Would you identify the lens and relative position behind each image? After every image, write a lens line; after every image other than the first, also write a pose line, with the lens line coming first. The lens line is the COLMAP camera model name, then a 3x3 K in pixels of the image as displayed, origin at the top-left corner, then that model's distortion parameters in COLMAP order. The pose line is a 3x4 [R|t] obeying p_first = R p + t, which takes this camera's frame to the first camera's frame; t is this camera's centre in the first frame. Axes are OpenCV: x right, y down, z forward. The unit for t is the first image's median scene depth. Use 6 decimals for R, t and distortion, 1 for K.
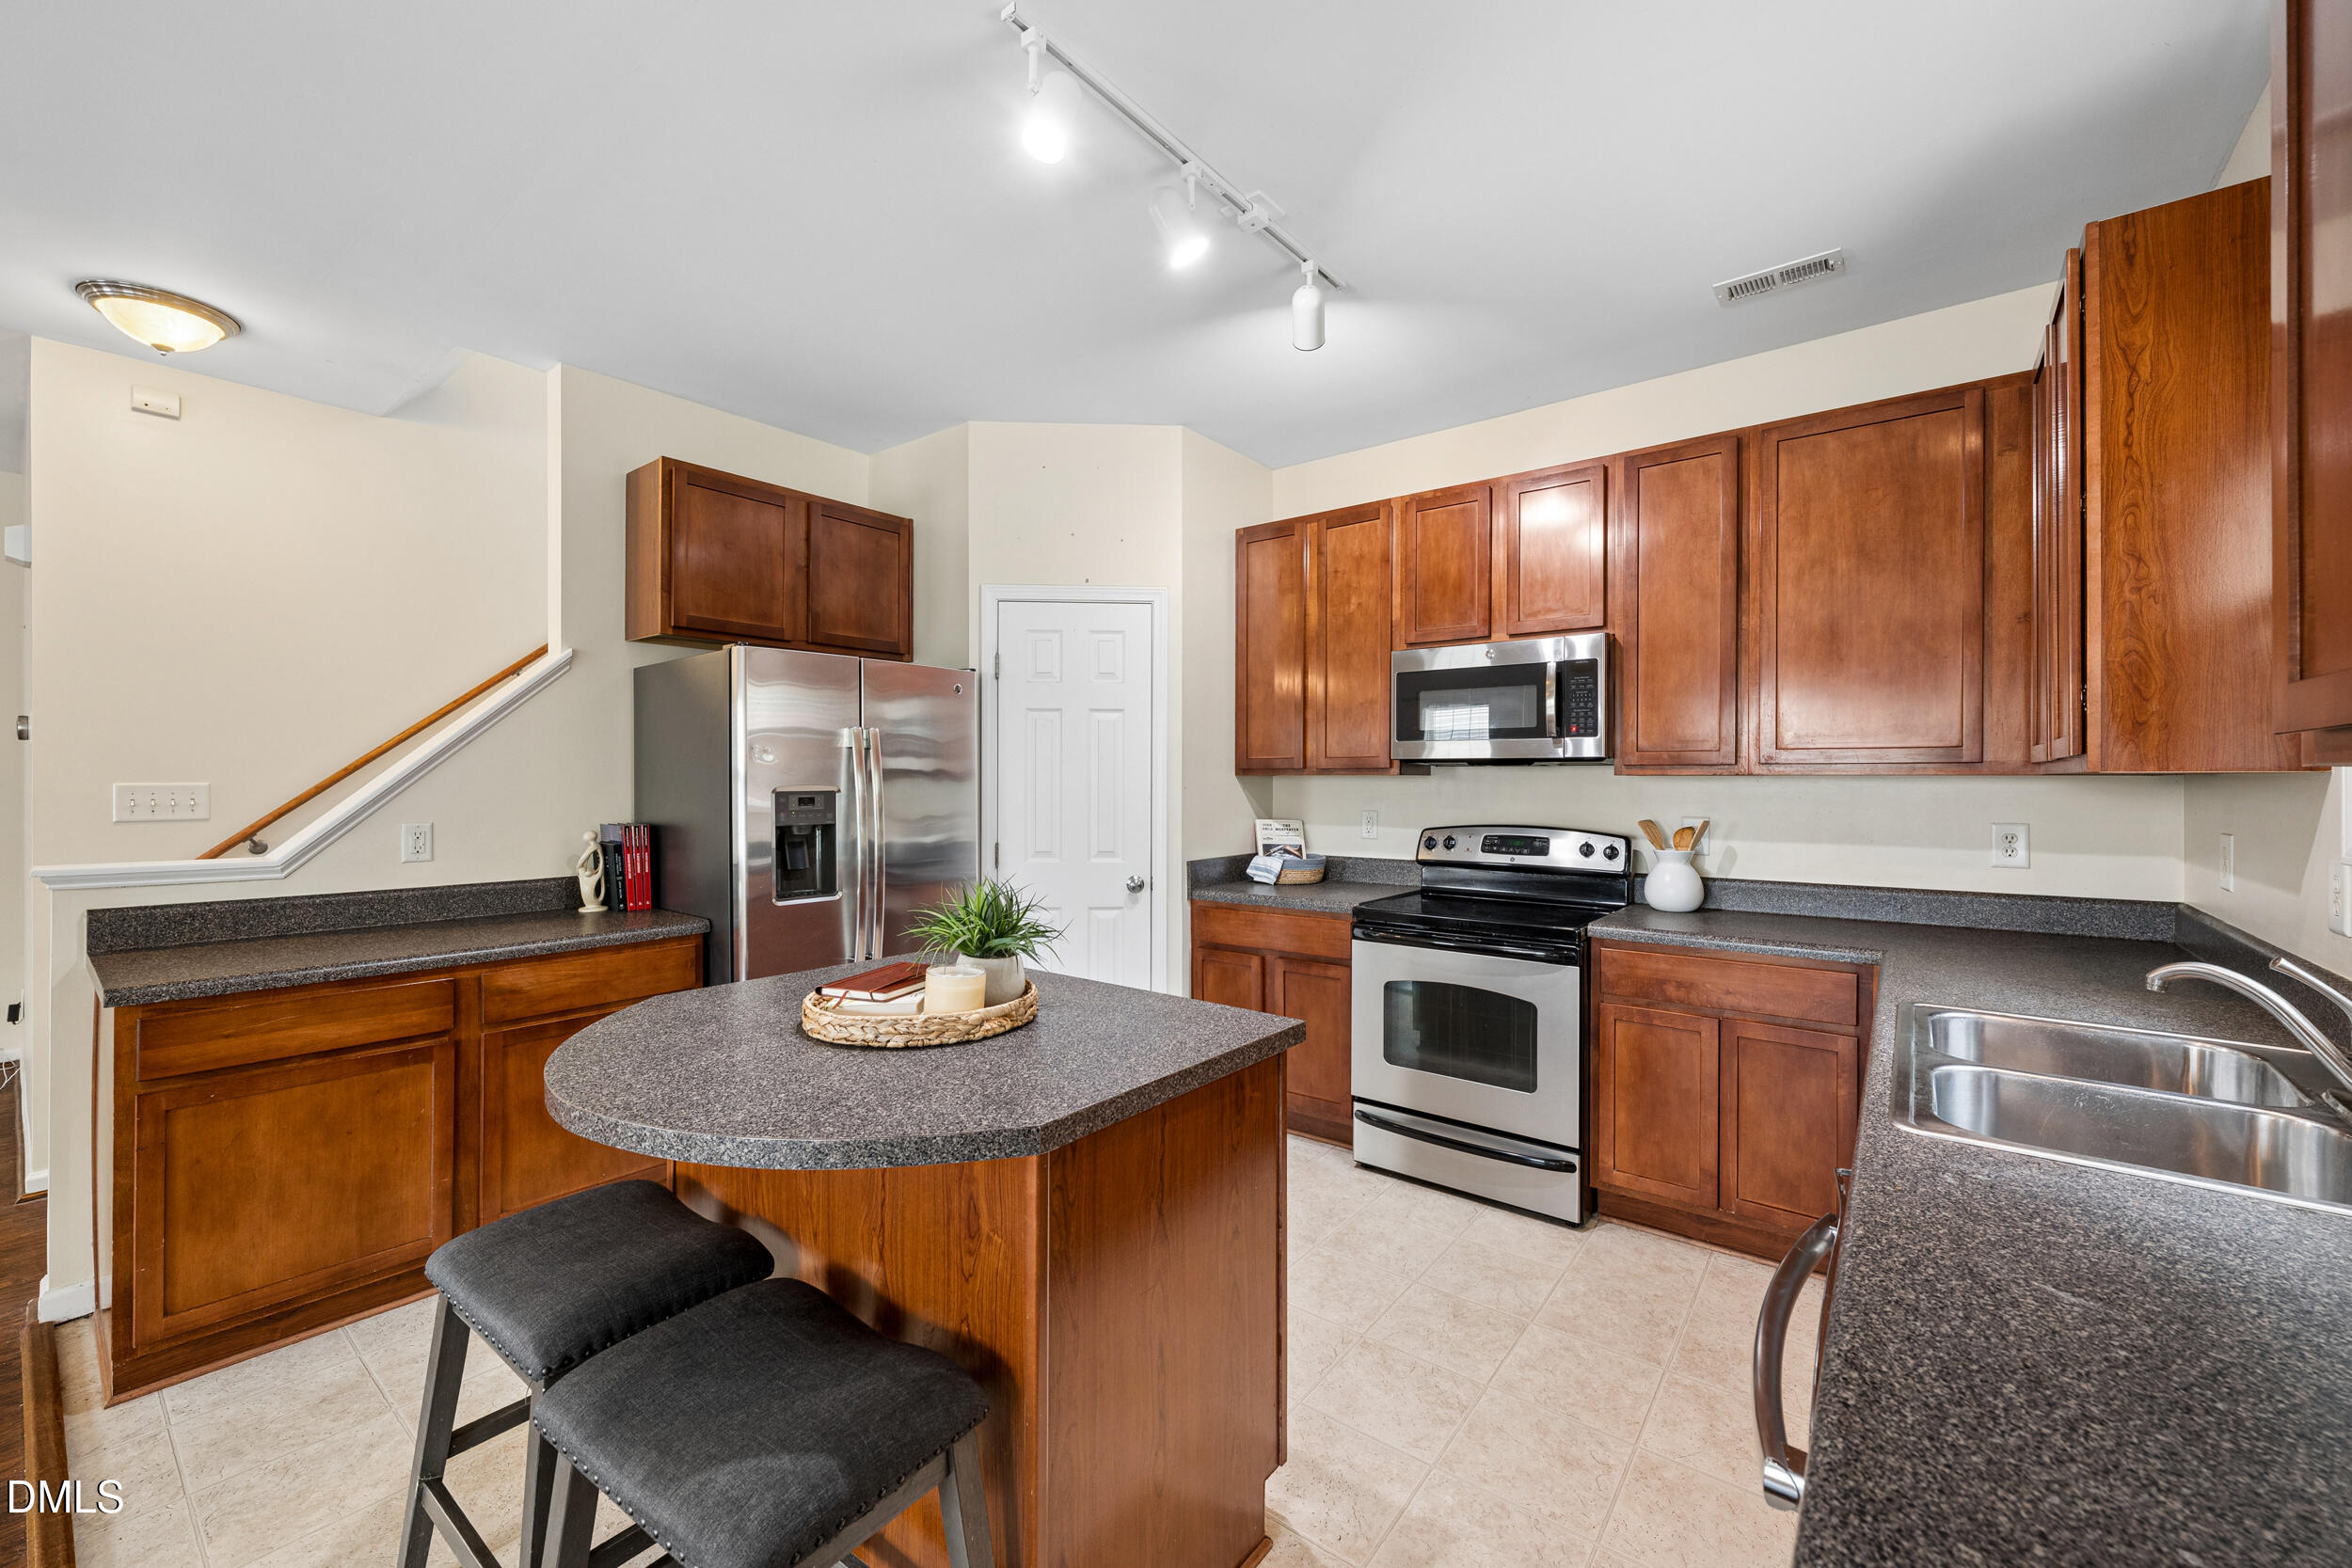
lens RADIAL K [[925.0, 0, 1176.1], [0, 925.0, 778.8], [0, 0, 1]] dist [-0.001092, -0.000313]
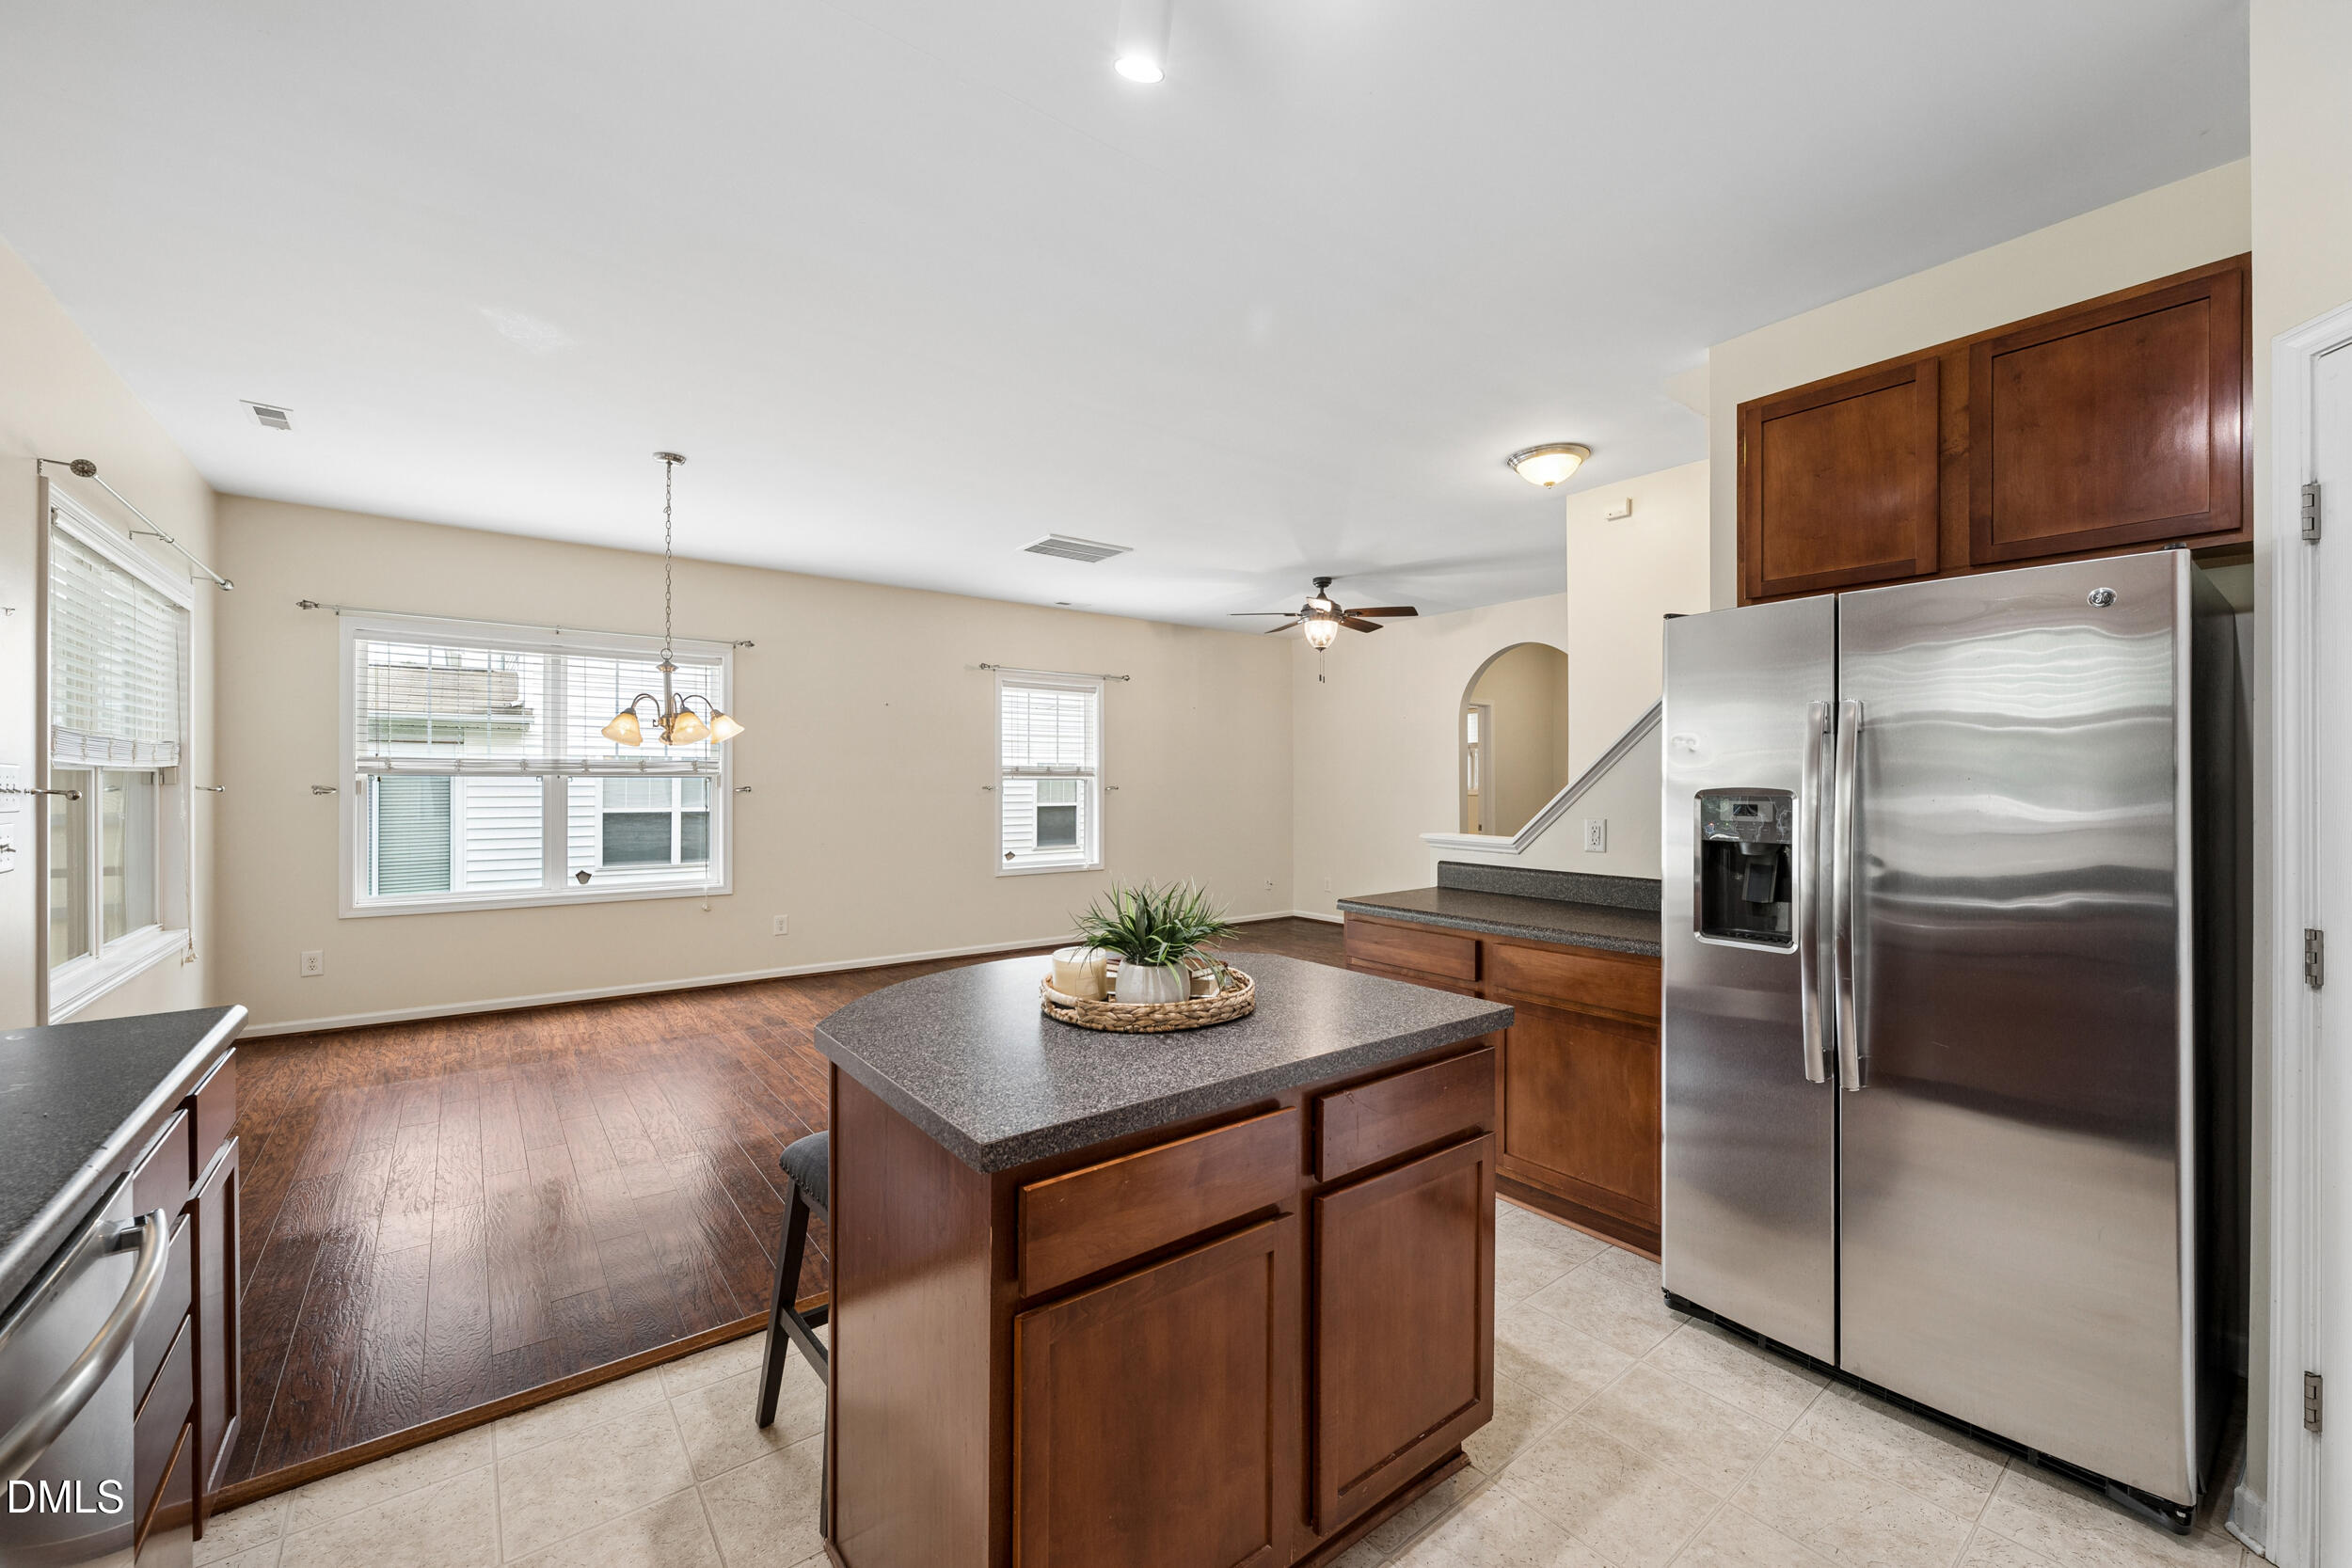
lens RADIAL K [[926.9, 0, 1181.2], [0, 926.9, 779.3], [0, 0, 1]] dist [0.001361, 0.000040]
pose [[-0.236899, -0.005886, -0.971517, 0.403678], [-0.002226, 0.999982, -0.005516, 0.004948], [0.971532, 0.000856, -0.236908, 0.703576]]
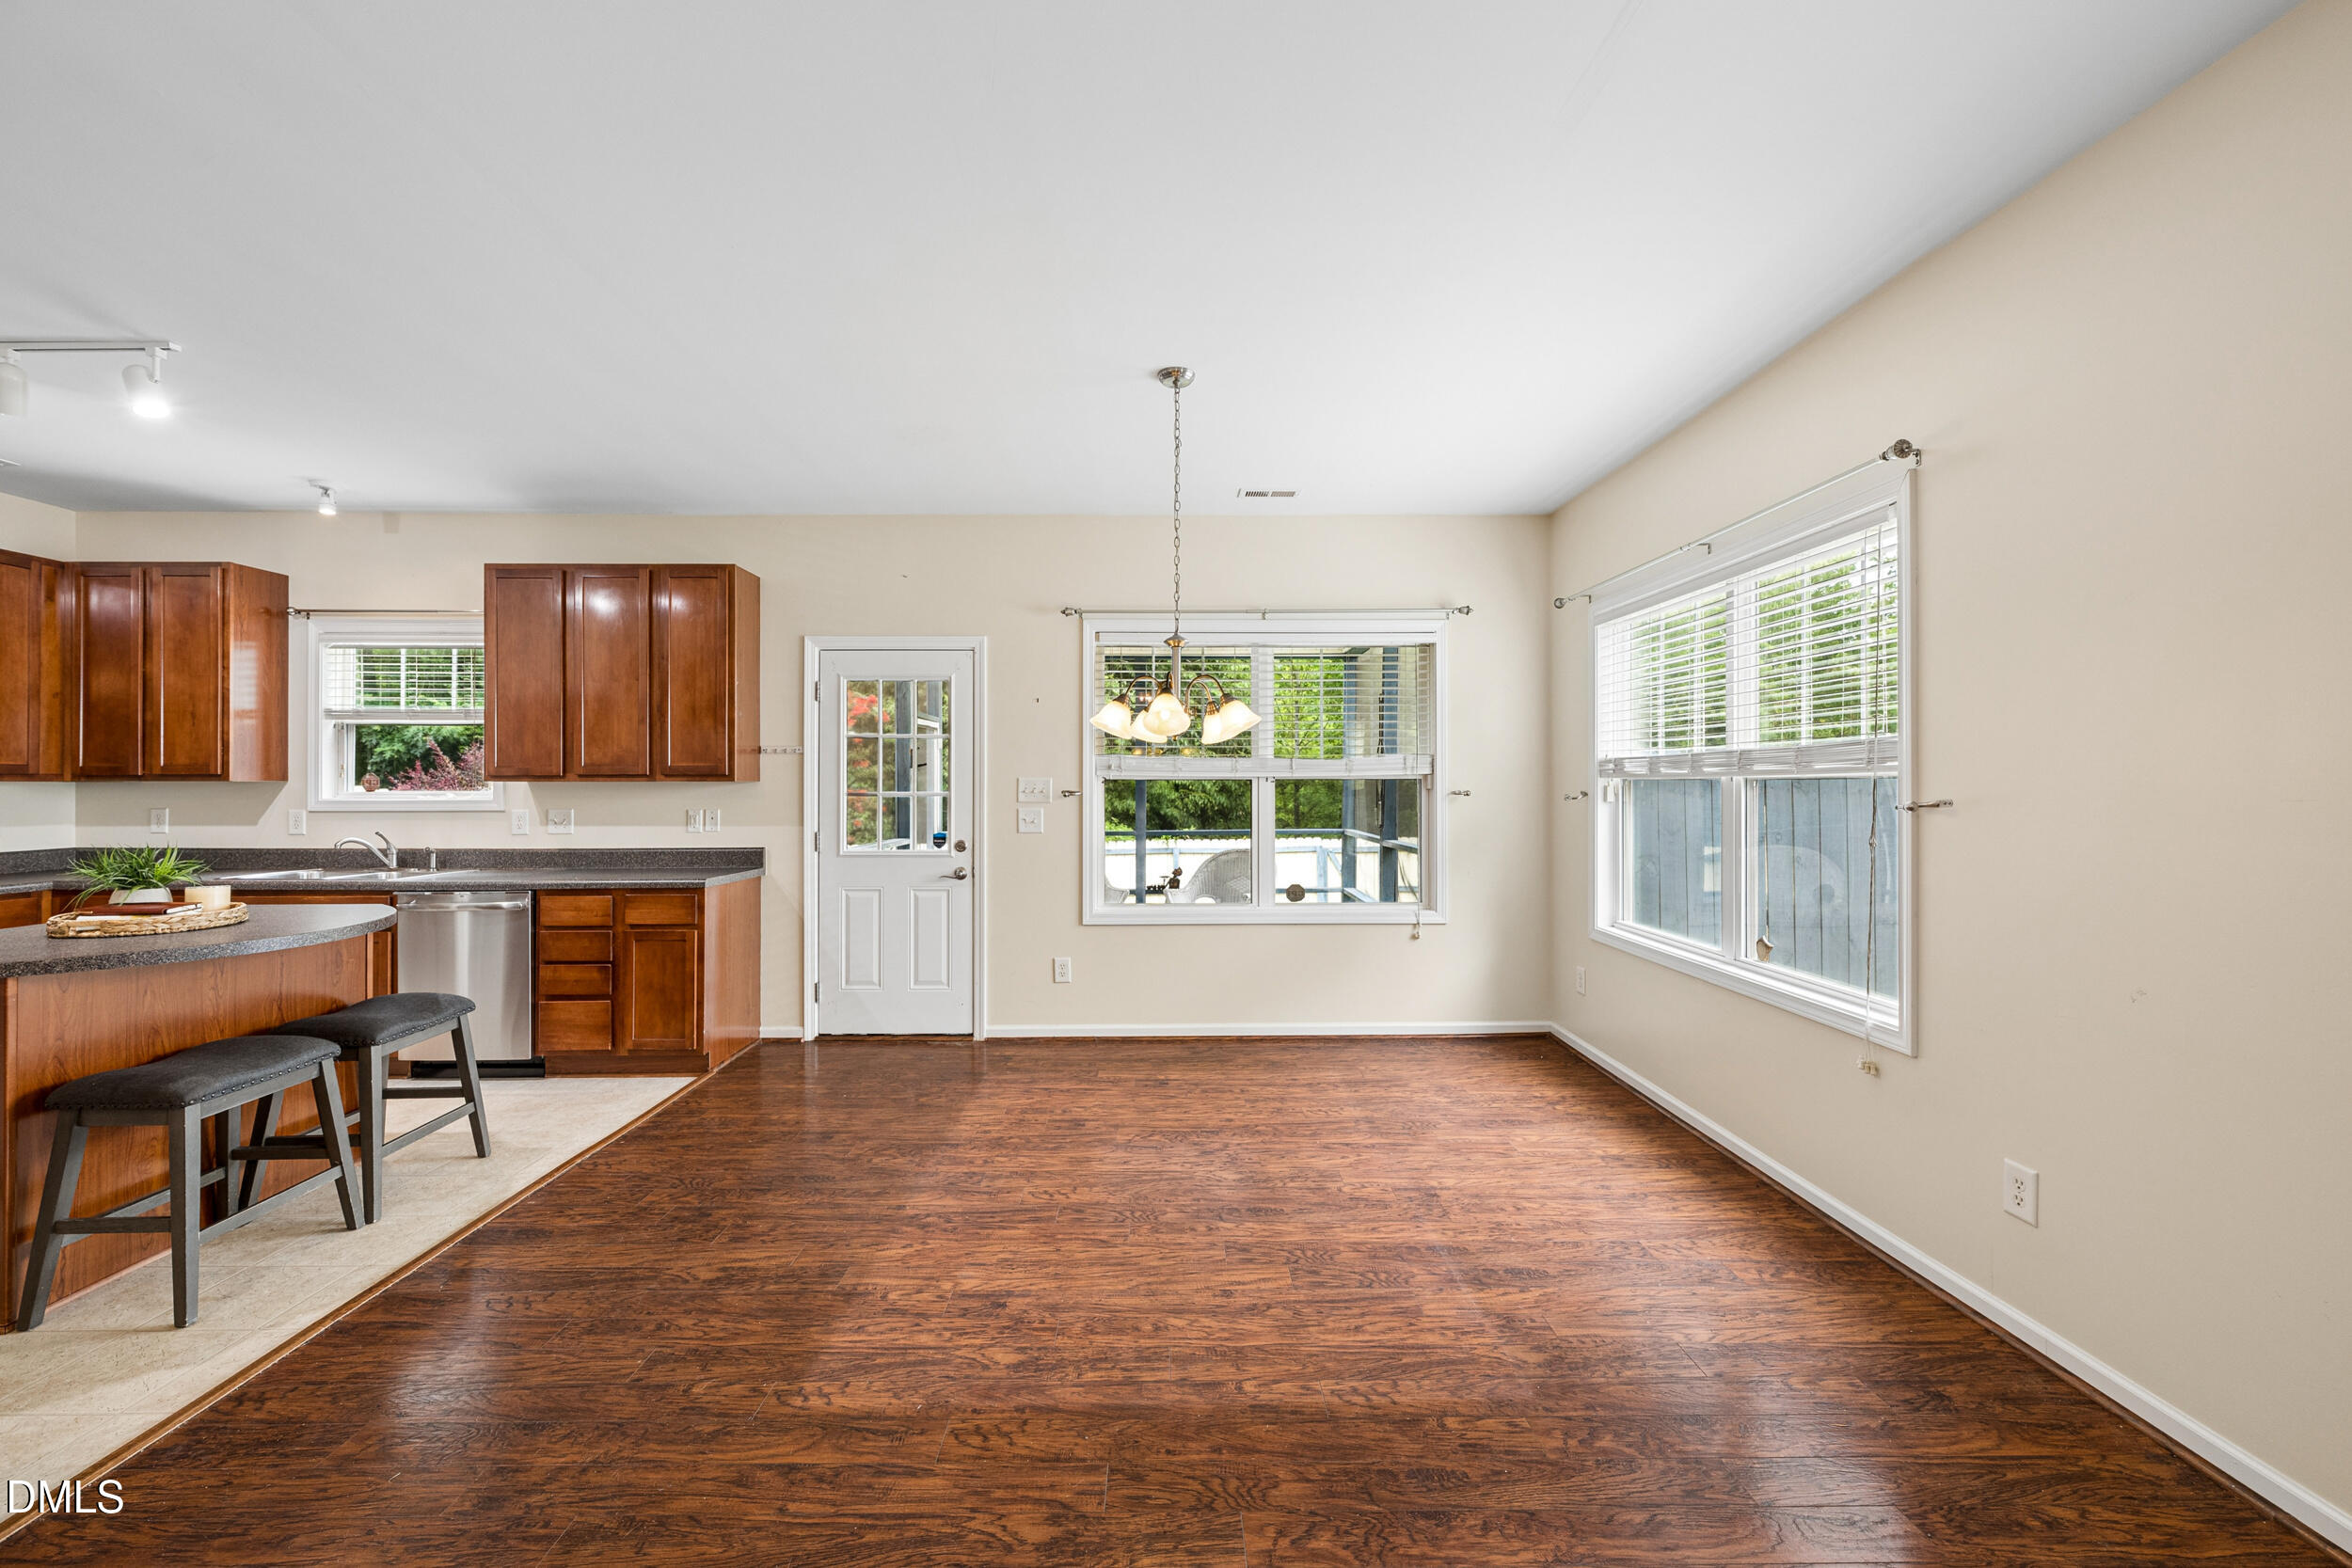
lens RADIAL K [[925.0, 0, 1176.1], [0, 925.0, 778.8], [0, 0, 1]] dist [-0.001092, -0.000313]
pose [[-0.630134, 0.004298, 0.776475, -1.493358], [-0.001003, 0.999979, -0.006349, -0.000546], [-0.776486, -0.004780, -0.630117, 0.339163]]
